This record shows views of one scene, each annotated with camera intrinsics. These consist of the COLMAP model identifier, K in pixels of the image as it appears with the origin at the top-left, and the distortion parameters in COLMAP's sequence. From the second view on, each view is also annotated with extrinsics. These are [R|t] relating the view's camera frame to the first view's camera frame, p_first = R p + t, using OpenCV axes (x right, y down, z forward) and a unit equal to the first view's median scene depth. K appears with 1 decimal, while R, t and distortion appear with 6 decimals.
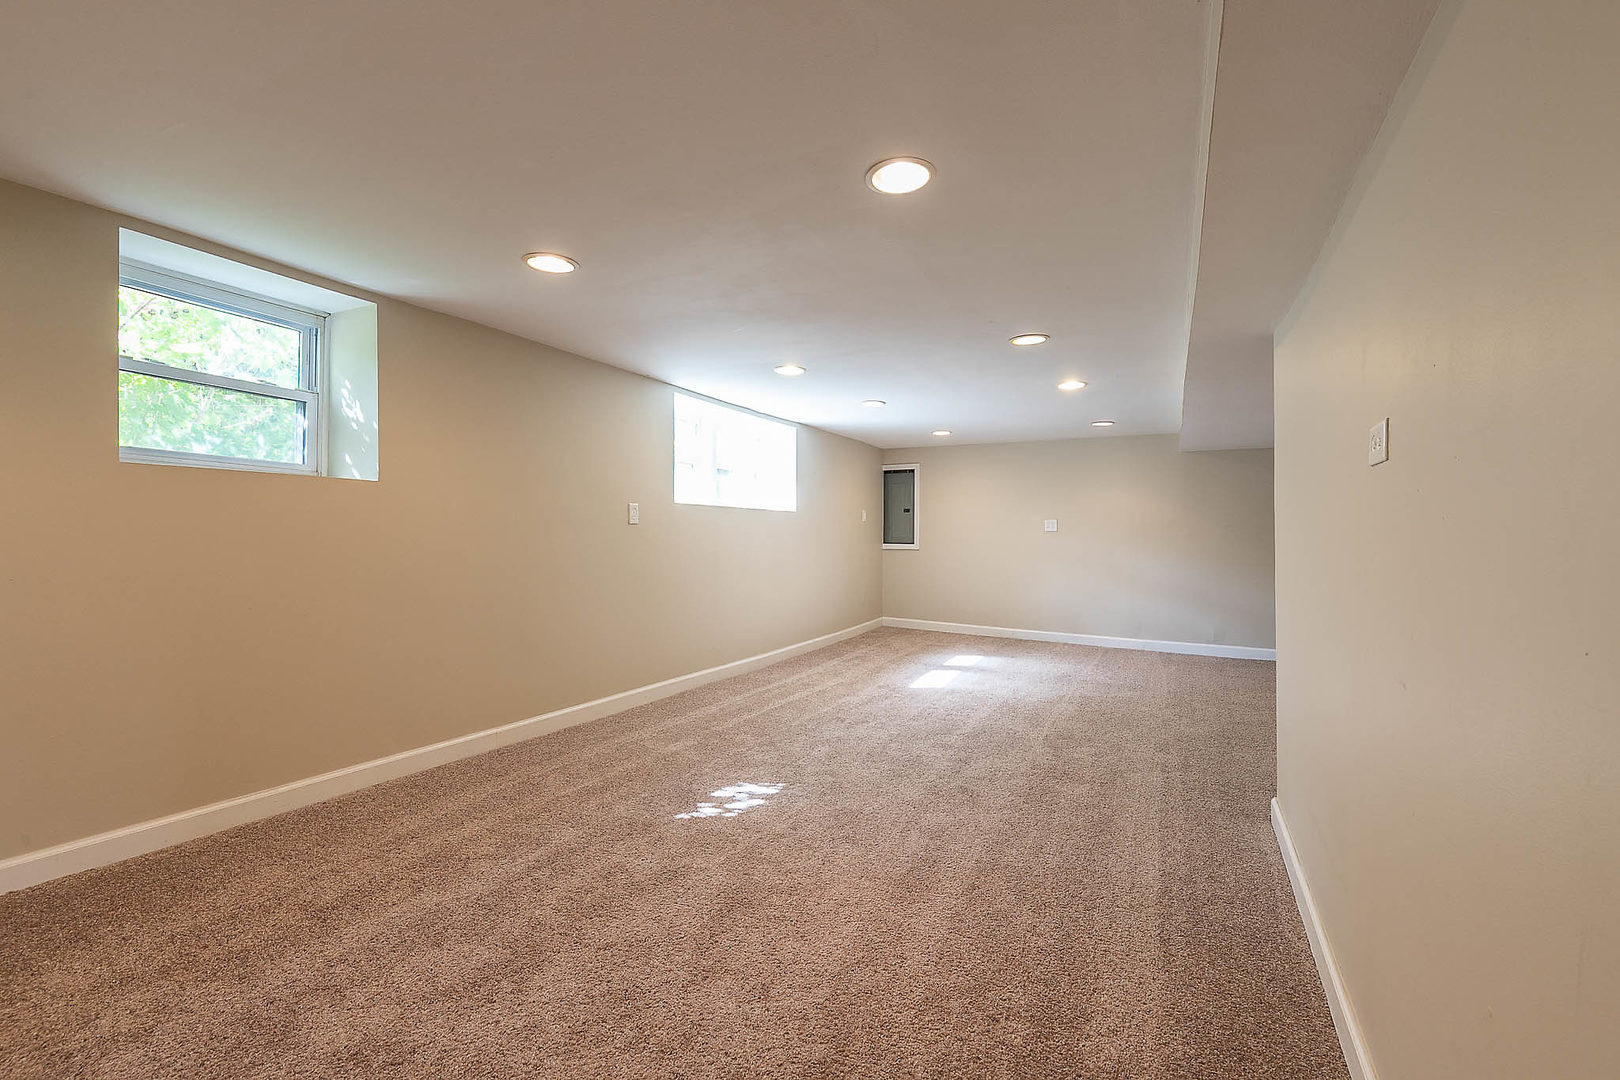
lens RADIAL K [[693.5, 0, 816.7], [0, 693.5, 536.6], [0, 0, 1]] dist [0.007395, -0.002437]
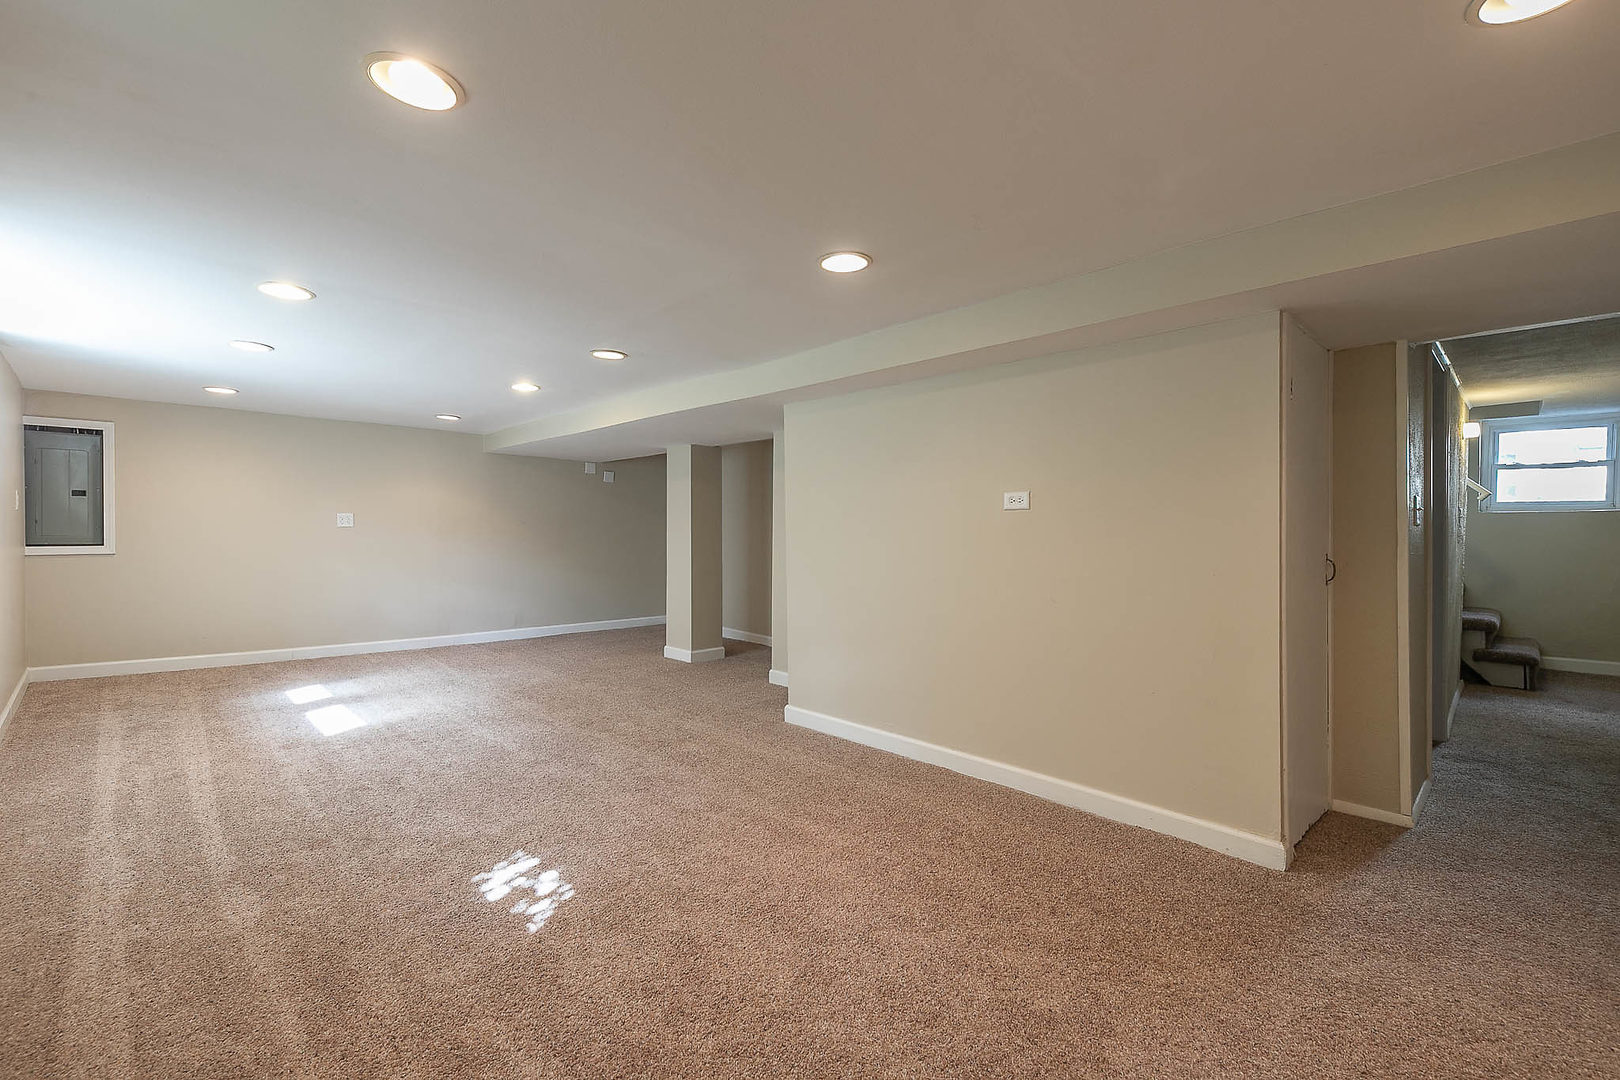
lens RADIAL K [[693.5, 0, 815.6], [0, 693.5, 536.4], [0, 0, 1]] dist [0.007395, -0.002437]
pose [[0.288693, -0.015761, 0.957292, -0.681989], [-0.001180, 0.999858, 0.016818, -0.022672], [-0.957421, -0.005984, 0.288634, 0.421612]]
